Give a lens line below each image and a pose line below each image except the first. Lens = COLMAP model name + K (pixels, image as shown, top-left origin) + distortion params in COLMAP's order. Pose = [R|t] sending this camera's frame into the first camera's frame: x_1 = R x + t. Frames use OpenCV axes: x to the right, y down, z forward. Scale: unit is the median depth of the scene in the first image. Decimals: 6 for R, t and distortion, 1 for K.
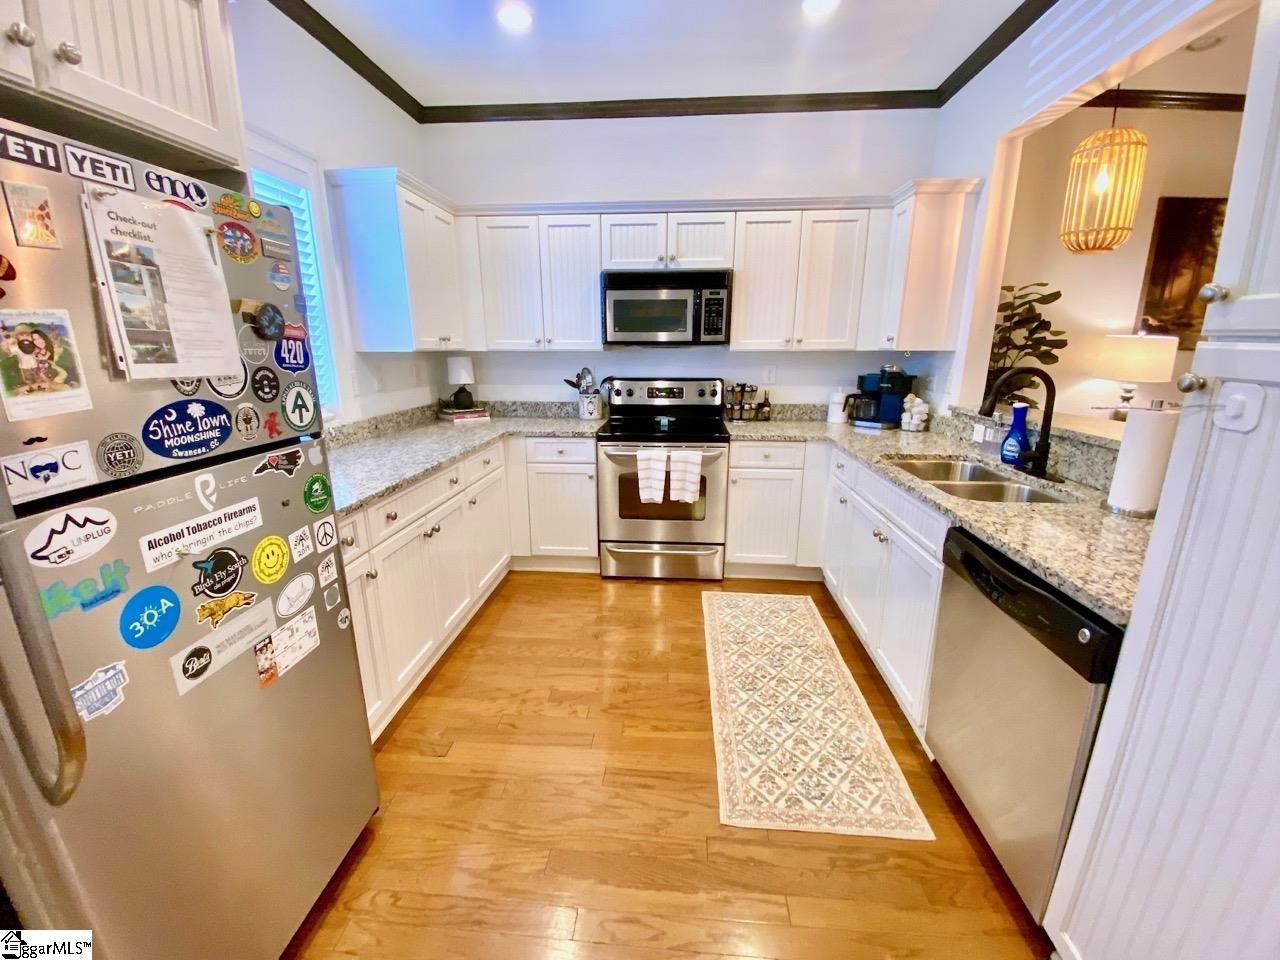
lens RADIAL K [[515.3, 0, 647.9], [0, 515.3, 480.4], [0, 0, 1]] dist [0.028590, -0.025564]
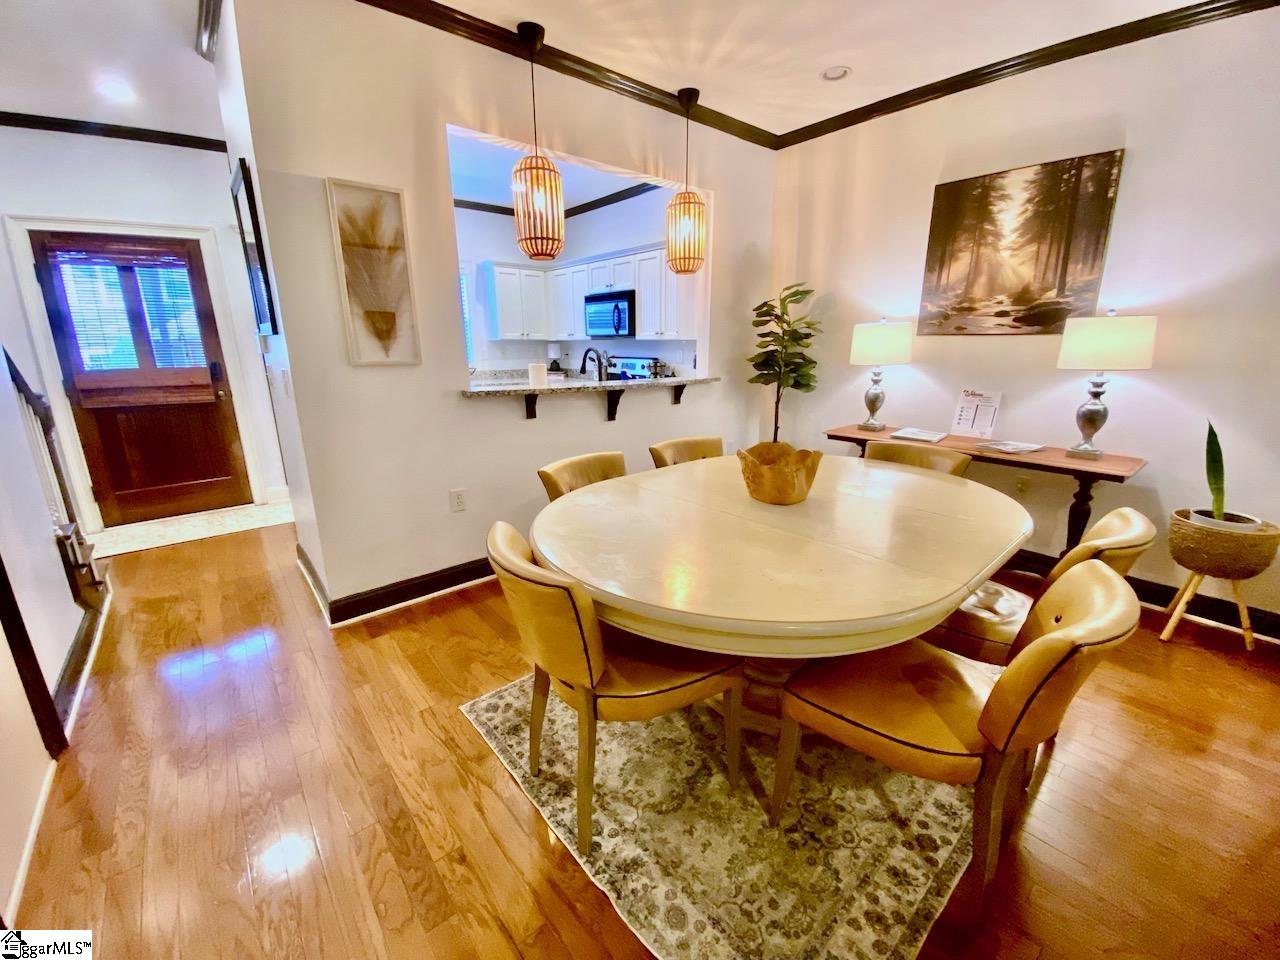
lens RADIAL K [[515.3, 0, 647.9], [0, 515.3, 480.4], [0, 0, 1]] dist [0.028590, -0.025564]
pose [[0.706203, 0.181575, -0.684330, 1.407007], [-0.167838, 0.981938, 0.087338, 0.034750], [0.687828, 0.053178, 0.723923, -0.121408]]
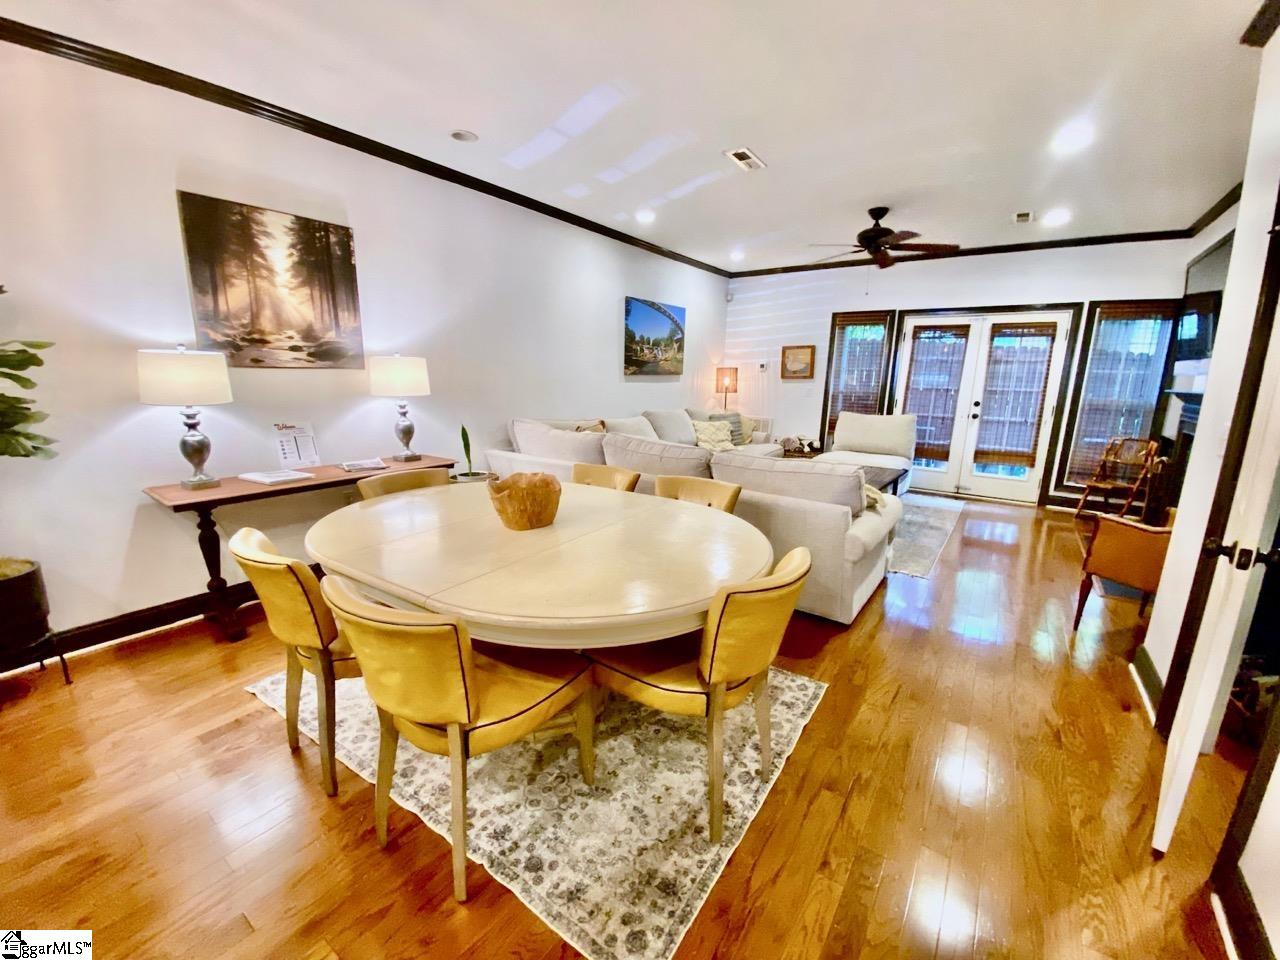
lens RADIAL K [[516.2, 0, 638.1], [0, 516.2, 485.6], [0, 0, 1]] dist [-0.015629, -0.000237]
pose [[0.516931, -0.174573, 0.838037, 0.603225], [0.197625, 0.976876, 0.081593, 0.013374], [-0.832903, 0.123440, 0.539478, -0.037871]]
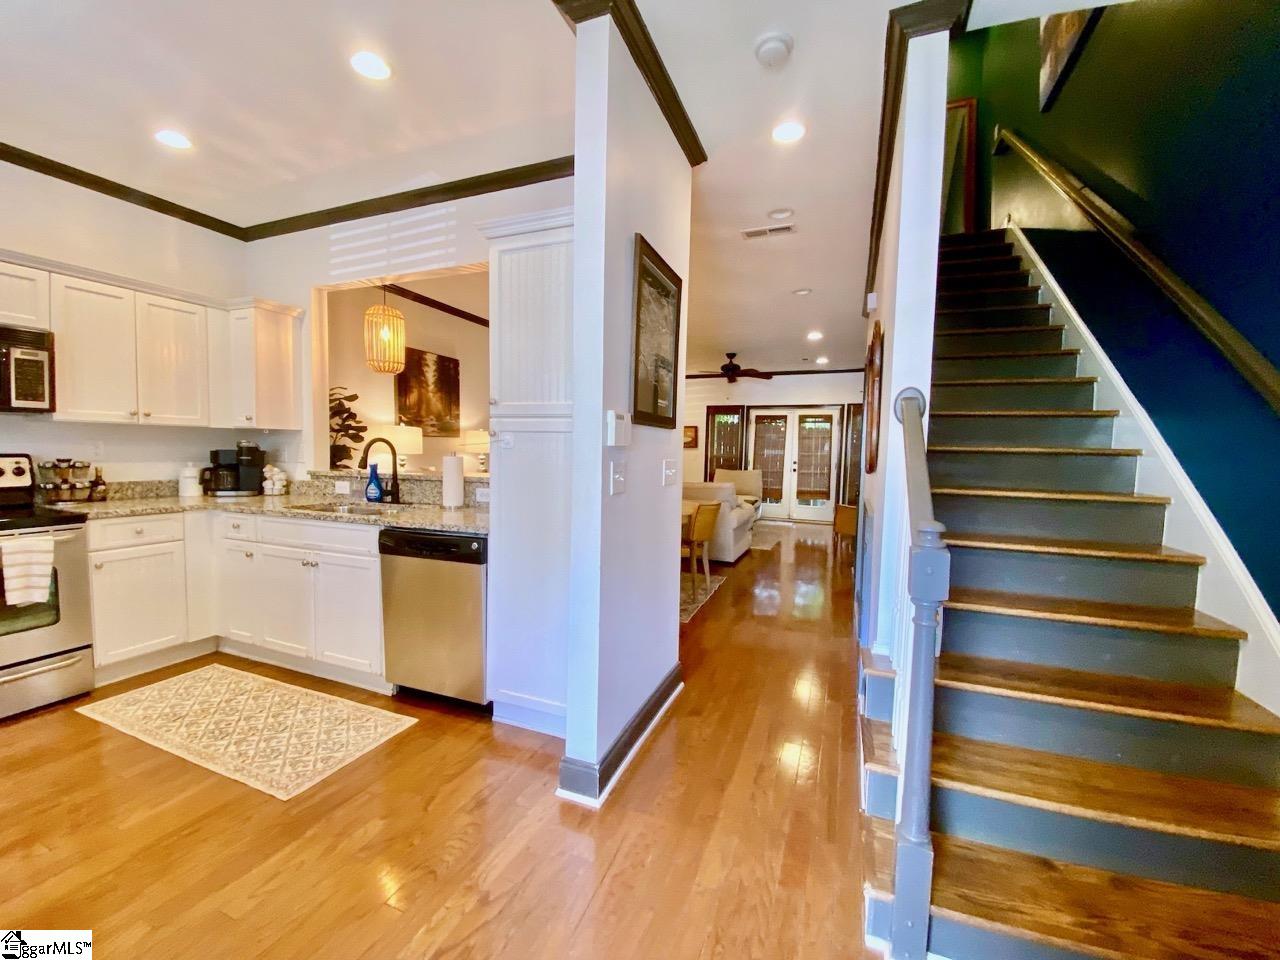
lens RADIAL K [[510.2, 0, 638.5], [0, 510.2, 489.9], [0, 0, 1]] dist [0.000388, -0.013359]
pose [[0.300003, -0.067564, 0.951543, -0.356819], [0.218159, 0.975913, 0.000513, 0.075040], [-0.928658, 0.207434, 0.307516, -0.136076]]
